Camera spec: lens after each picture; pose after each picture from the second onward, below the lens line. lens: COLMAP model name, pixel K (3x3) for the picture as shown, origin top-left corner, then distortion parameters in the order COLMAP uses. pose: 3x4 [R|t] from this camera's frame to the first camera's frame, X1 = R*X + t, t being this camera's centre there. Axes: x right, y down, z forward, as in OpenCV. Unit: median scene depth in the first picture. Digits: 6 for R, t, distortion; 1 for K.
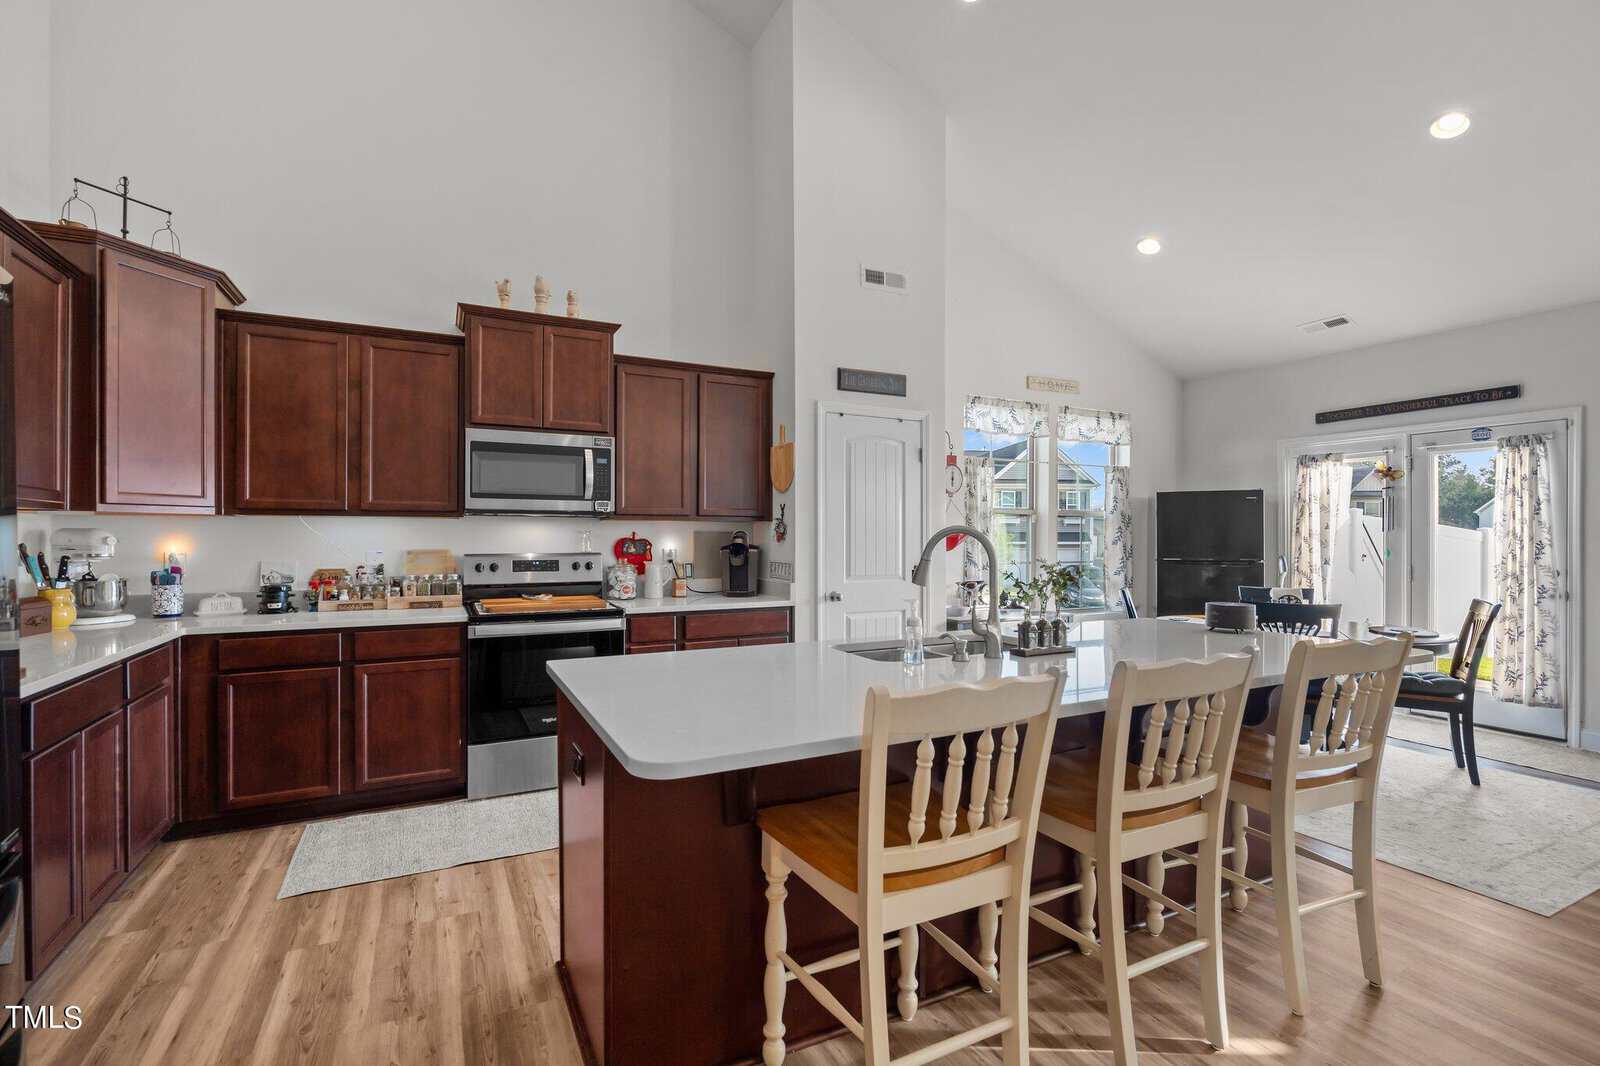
lens RADIAL K [[723.0, 0, 797.1], [0, 723.0, 536.5], [0, 0, 1]] dist [-0.002846, 0.000669]
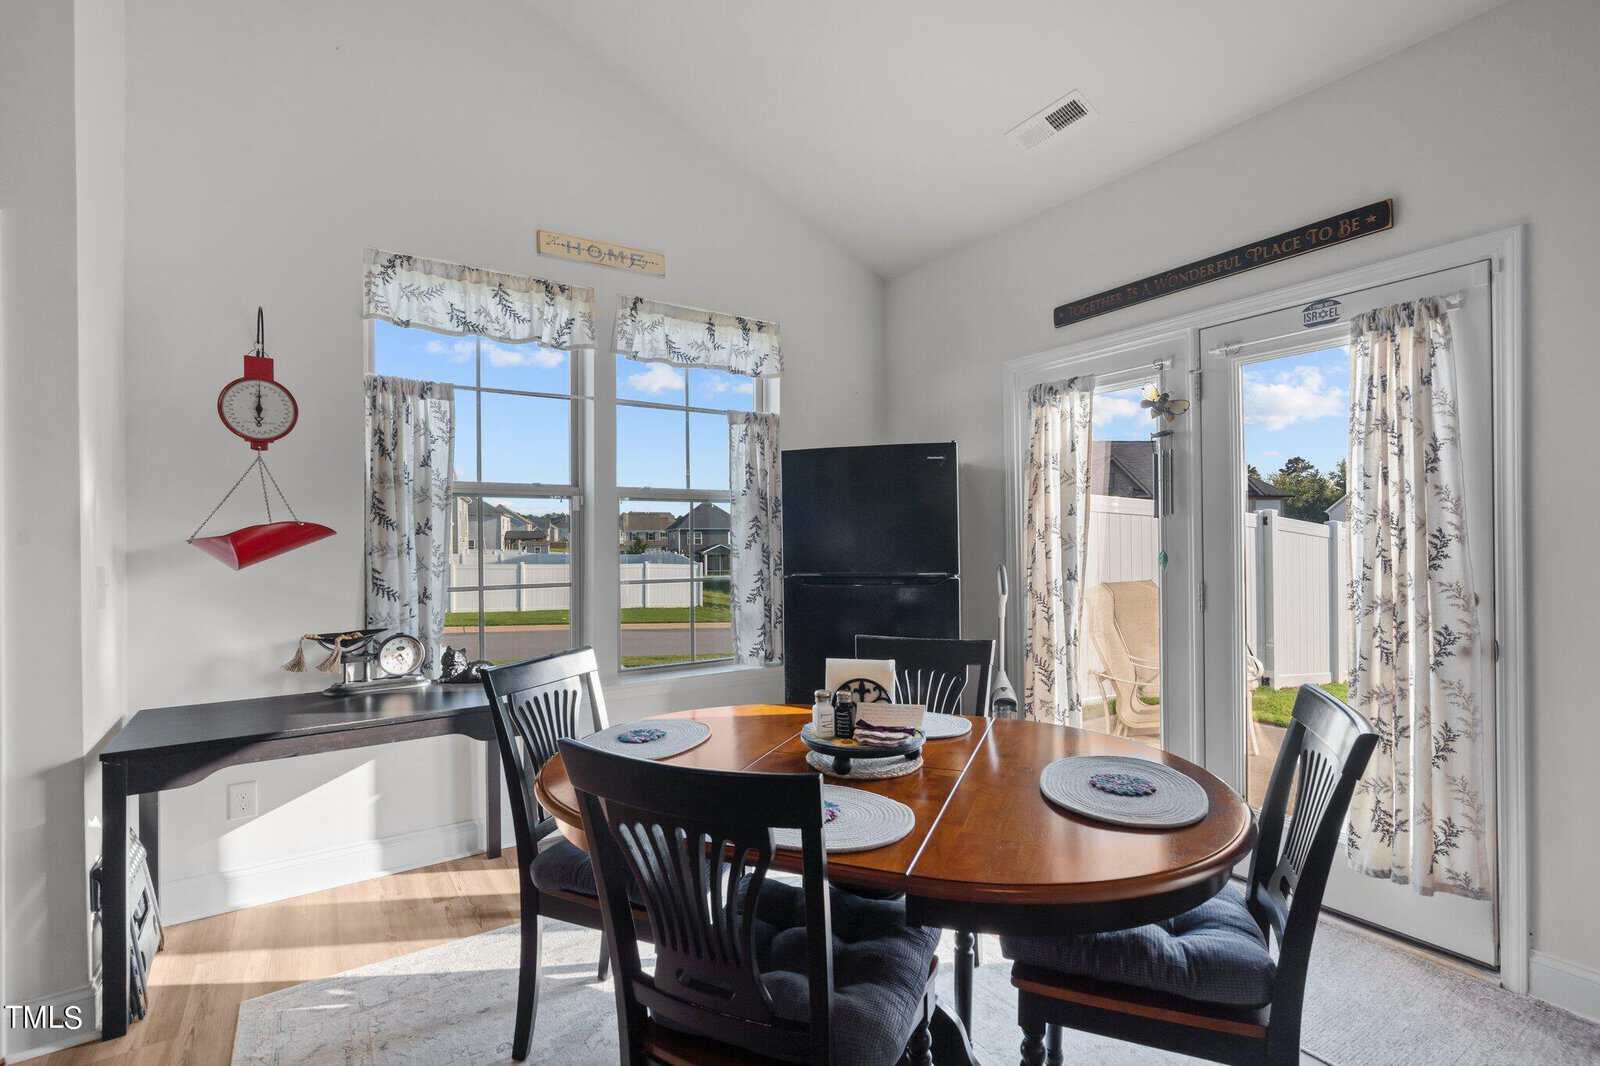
lens RADIAL K [[720.5, 0, 799.4], [0, 720.5, 541.8], [0, 0, 1]] dist [-0.002929, 0.000252]
pose [[0.992466, -0.013567, 0.121765, 0.575515], [0.013611, 0.999907, 0.000476, 0.008433], [-0.121761, 0.001185, 0.992559, 0.600581]]
